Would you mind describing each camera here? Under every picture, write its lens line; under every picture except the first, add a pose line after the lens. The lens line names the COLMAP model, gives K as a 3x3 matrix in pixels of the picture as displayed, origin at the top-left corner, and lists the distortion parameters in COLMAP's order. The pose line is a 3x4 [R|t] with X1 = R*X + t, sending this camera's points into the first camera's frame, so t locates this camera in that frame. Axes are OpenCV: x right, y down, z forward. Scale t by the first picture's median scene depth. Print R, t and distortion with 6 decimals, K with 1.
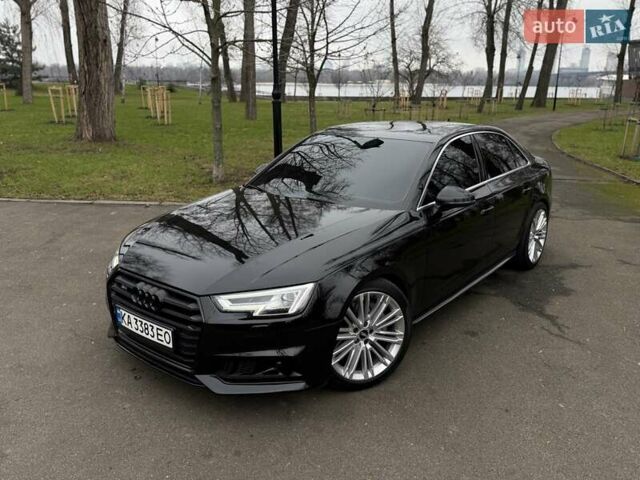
lens RADIAL K [[534.5, 0, 313.5], [0, 534.5, 243.7], [0, 0, 1]] dist [0.083843, -0.123908]
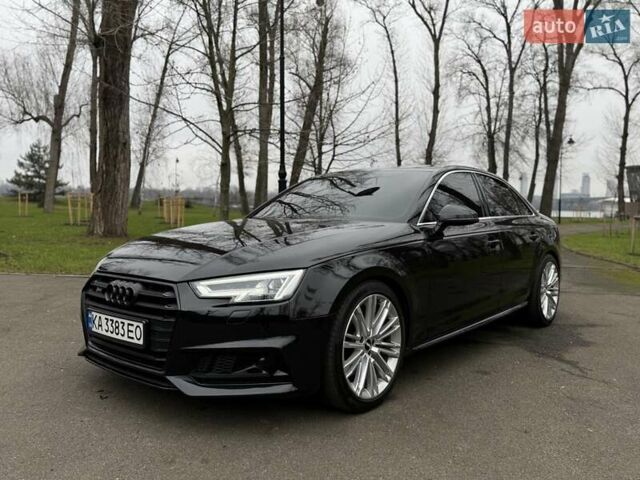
lens RADIAL K [[534.5, 0, 313.5], [0, 534.5, 243.7], [0, 0, 1]] dist [0.083843, -0.123908]
pose [[0.999652, 0.017114, -0.020069, 0.026681], [-0.021286, 0.972789, -0.230713, 0.174583], [0.015574, 0.231060, 0.972815, 0.074852]]
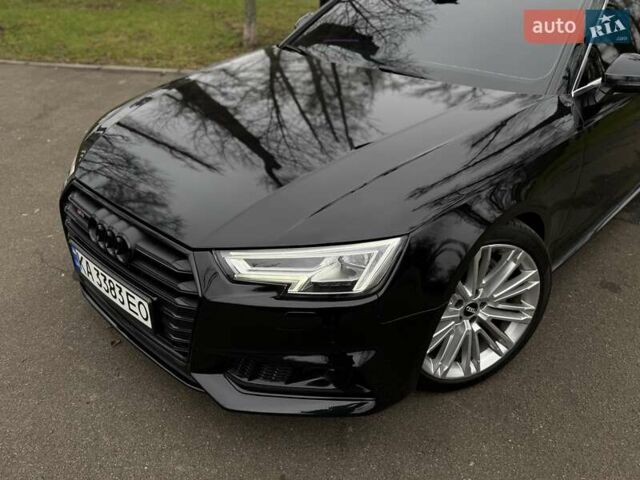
lens RADIAL K [[518.9, 0, 320.0], [0, 518.9, 240.0], [0, 0, 1]] dist [0.072294, -0.093279]
pose [[0.997832, 0.044102, -0.048844, -0.040849], [-0.031806, 0.972970, 0.228731, -0.028810], [0.057611, -0.226682, 0.972263, 0.357530]]
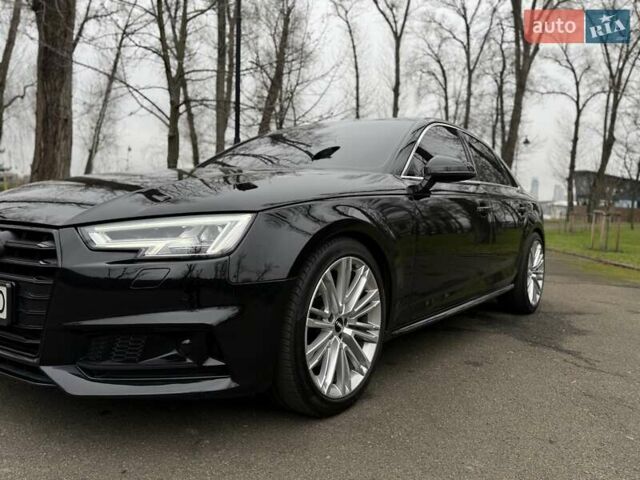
lens RADIAL K [[525.5, 0, 319.6], [0, 525.5, 249.5], [0, 0, 1]] dist [0.080796, -0.125809]
pose [[0.996604, 0.038618, 0.072720, 0.027798], [-0.021683, 0.975107, -0.220674, 0.181866], [-0.079432, 0.218348, 0.972633, 0.290987]]
